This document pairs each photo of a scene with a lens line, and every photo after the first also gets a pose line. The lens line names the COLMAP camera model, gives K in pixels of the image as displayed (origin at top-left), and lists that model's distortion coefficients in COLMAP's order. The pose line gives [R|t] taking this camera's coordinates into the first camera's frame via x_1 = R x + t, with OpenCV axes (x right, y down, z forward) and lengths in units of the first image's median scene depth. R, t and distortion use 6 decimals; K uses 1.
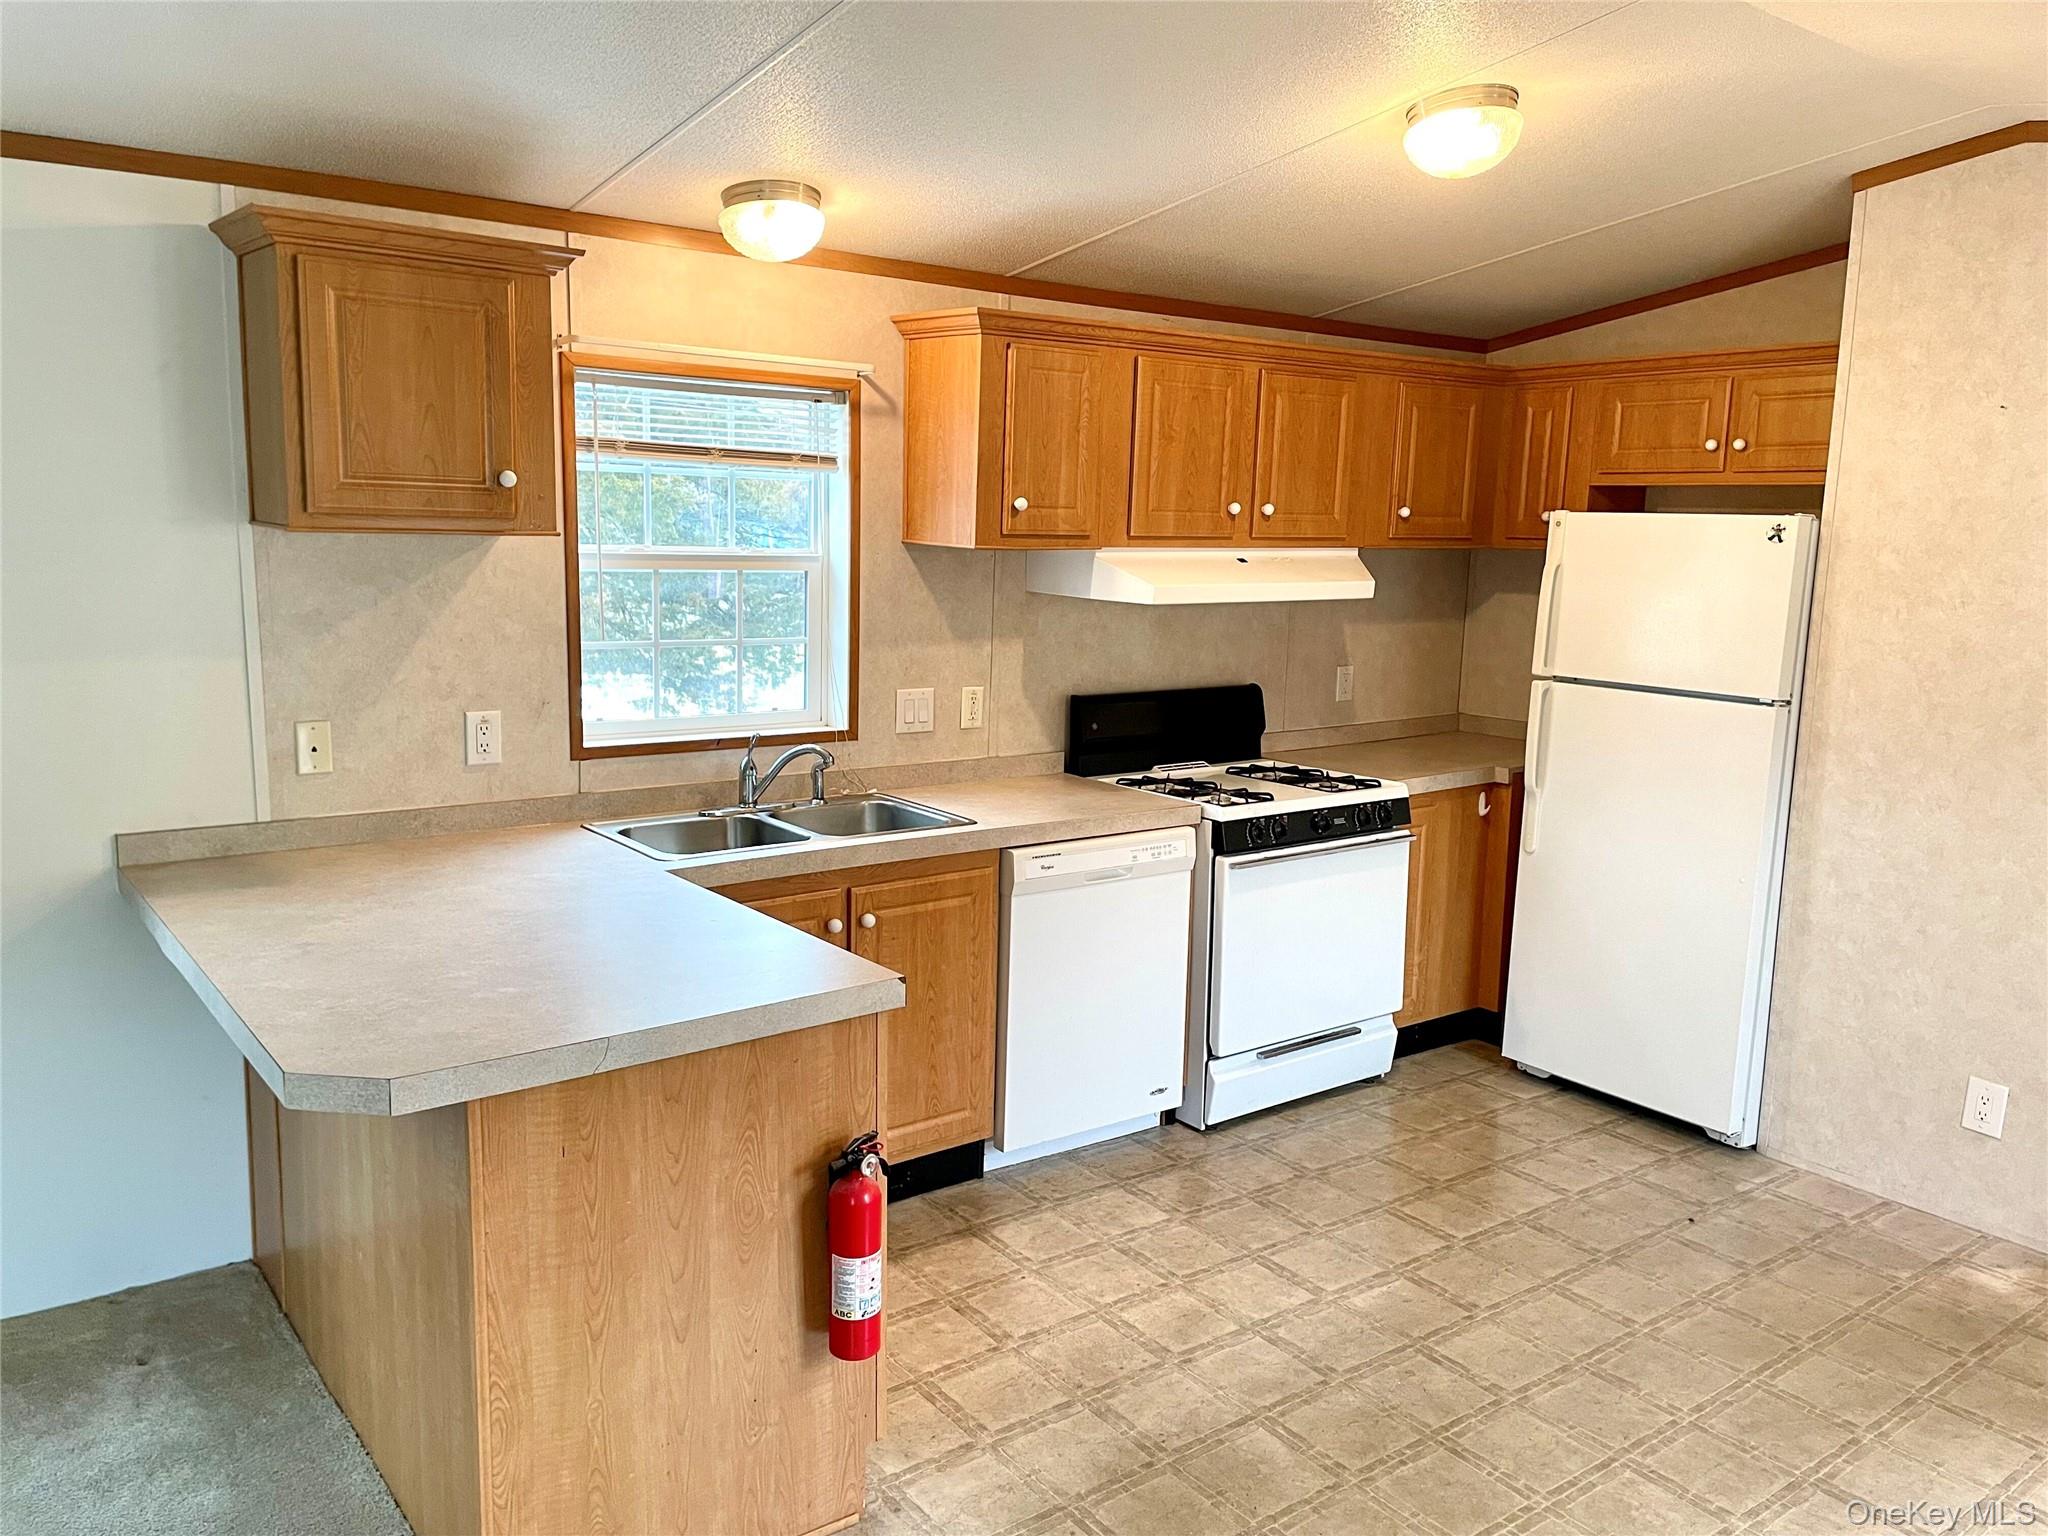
lens RADIAL K [[1538.1, 0, 1015.7], [0, 1538.1, 759.2], [0, 0, 1]] dist [0.102141, -0.133184]
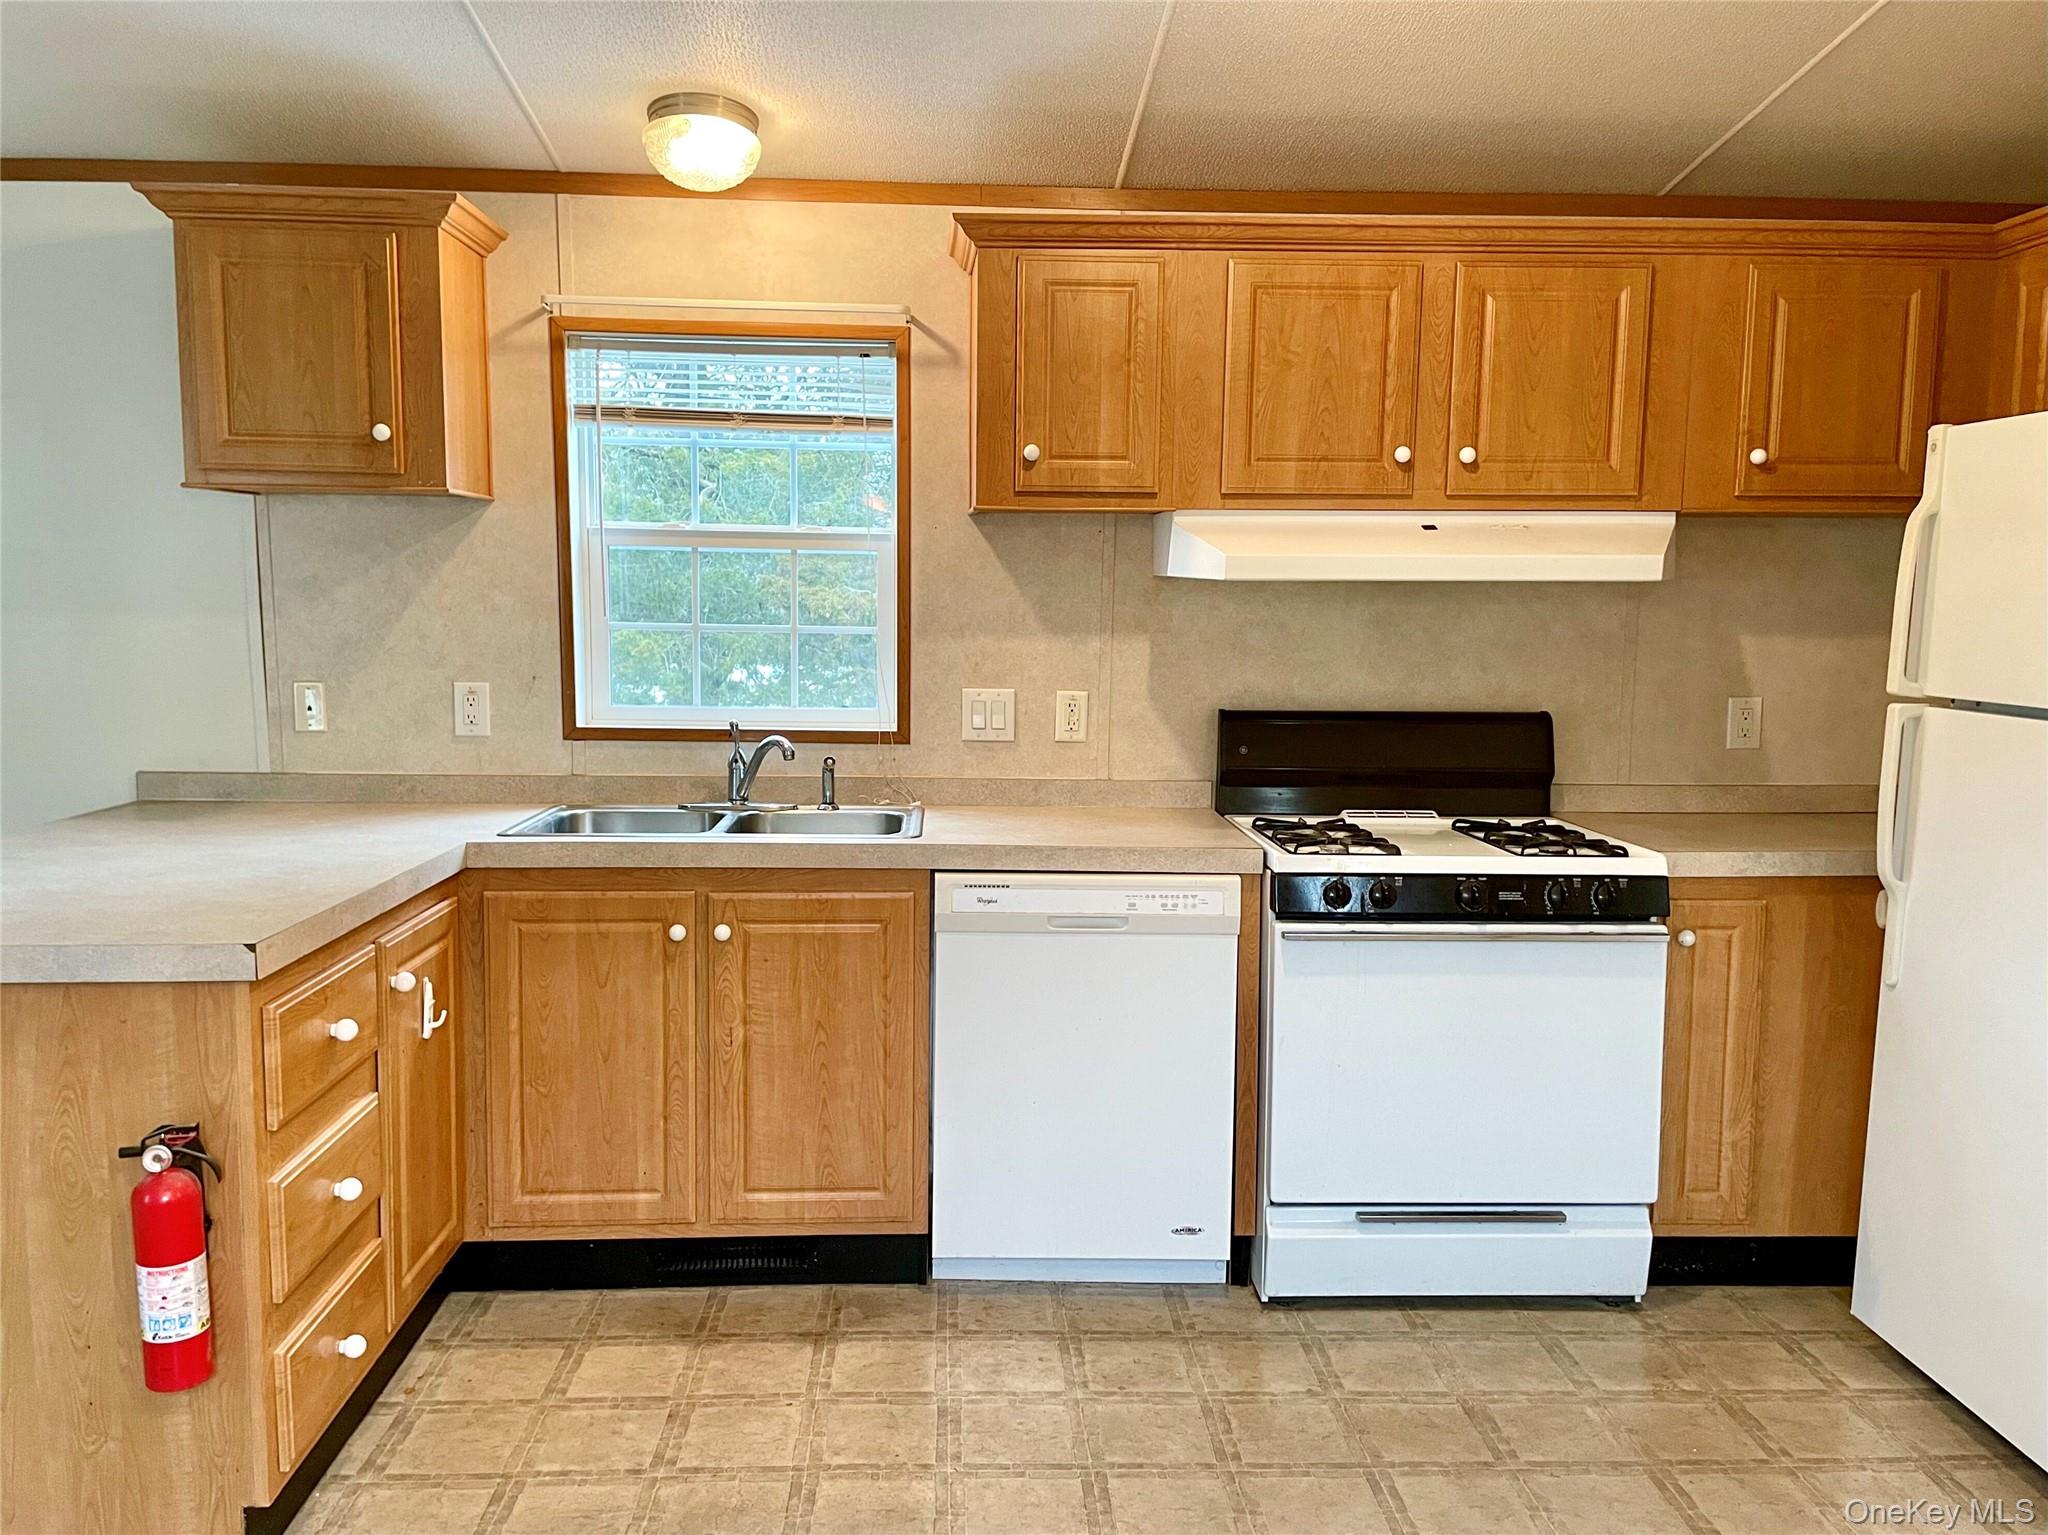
lens RADIAL K [[1572.5, 0, 1008.2], [0, 1572.5, 760.1], [0, 0, 1]] dist [0.099945, -0.121947]
pose [[0.822671, 0.042823, -0.566902, 0.456162], [-0.079687, 0.996001, -0.040402, 0.028412], [0.562905, 0.078412, 0.822794, 0.317293]]
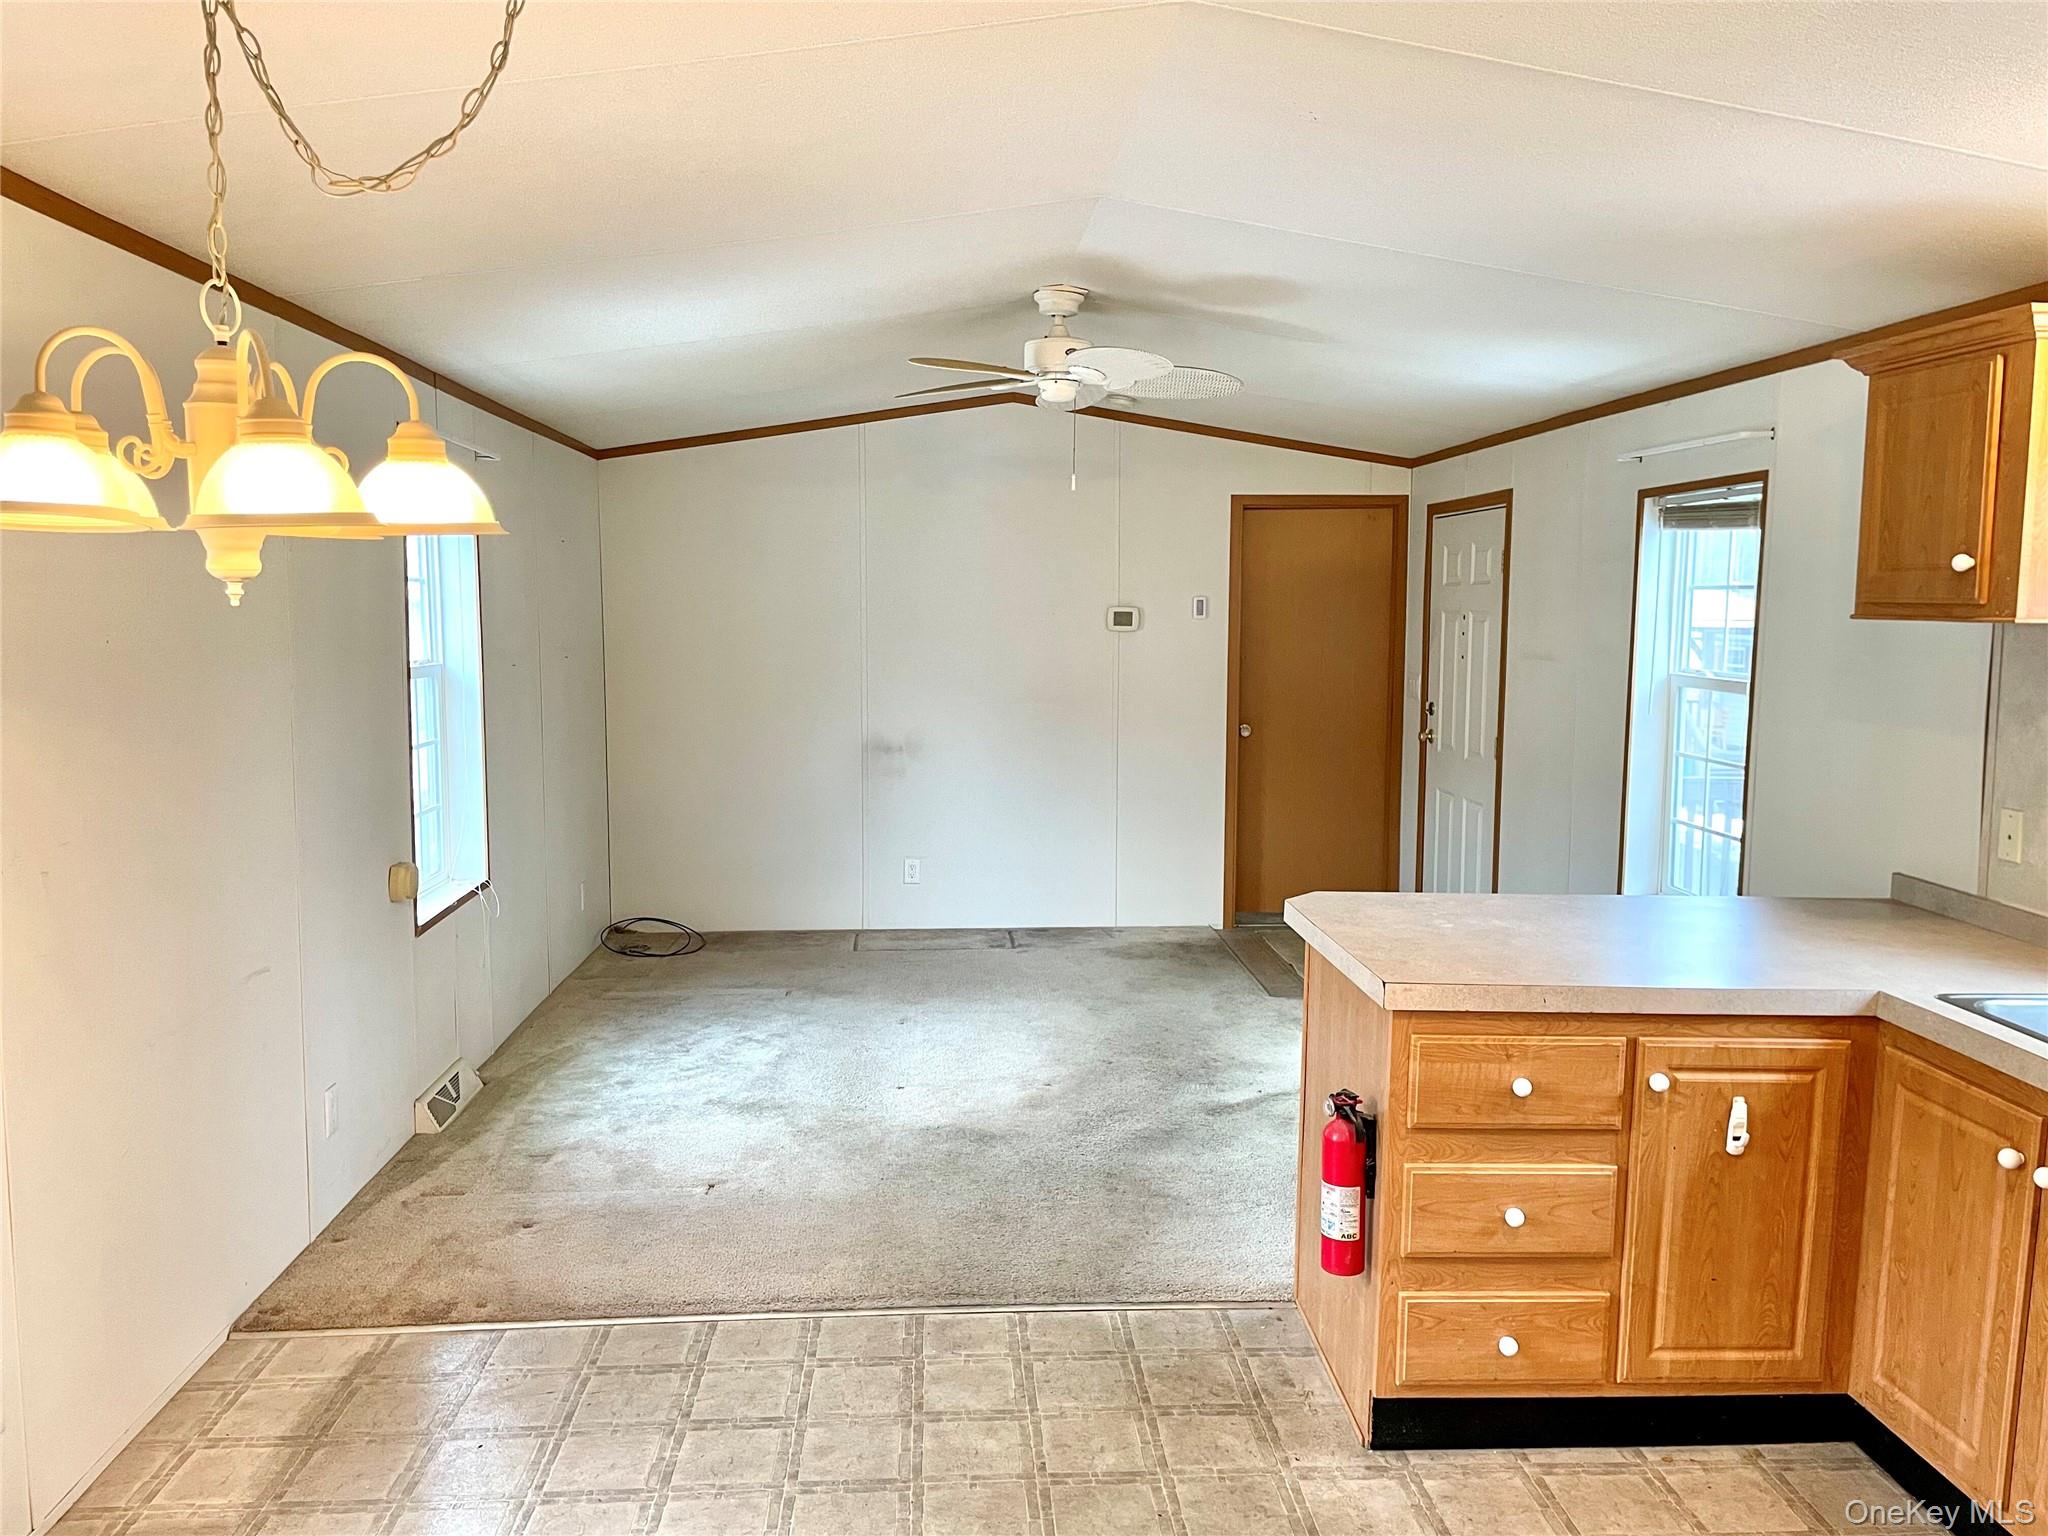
lens RADIAL K [[1560.2, 0, 1013.7], [0, 1560.2, 744.4], [0, 0, 1]] dist [0.111163, -0.149545]
pose [[-0.554373, 0.047375, -0.830919, 0.637488], [-0.160223, 0.973628, 0.162410, -0.107051], [0.816700, 0.223168, -0.532163, 0.836474]]
